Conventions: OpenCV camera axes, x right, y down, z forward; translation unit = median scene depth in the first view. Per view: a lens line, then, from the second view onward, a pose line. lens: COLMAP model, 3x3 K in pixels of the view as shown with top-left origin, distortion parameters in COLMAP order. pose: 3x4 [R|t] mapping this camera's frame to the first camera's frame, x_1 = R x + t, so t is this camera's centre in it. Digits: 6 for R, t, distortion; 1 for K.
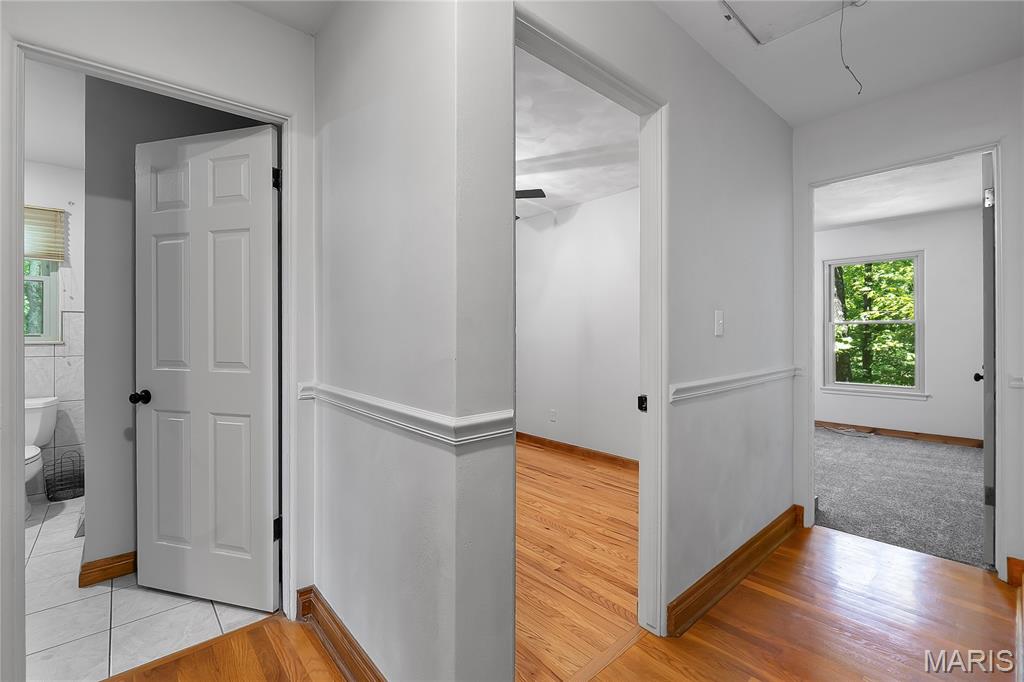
lens RADIAL K [[438.2, 0, 512.4], [0, 438.2, 335.4], [0, 0, 1]] dist [-0.011184, 0.000329]
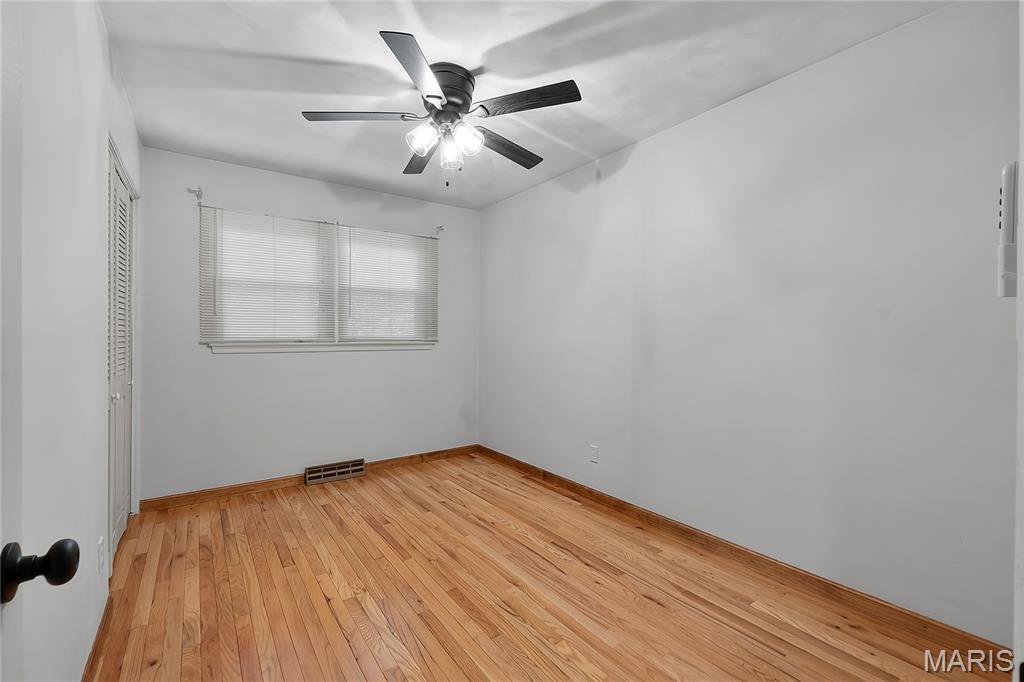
lens RADIAL K [[438.2, 0, 507.2], [0, 438.2, 337.3], [0, 0, 1]] dist [-0.011184, 0.000329]
pose [[0.994332, 0.002572, -0.106287, 0.034389], [-0.002444, 0.999996, 0.001335, -0.002650], [0.106290, -0.001068, 0.994335, 0.350486]]
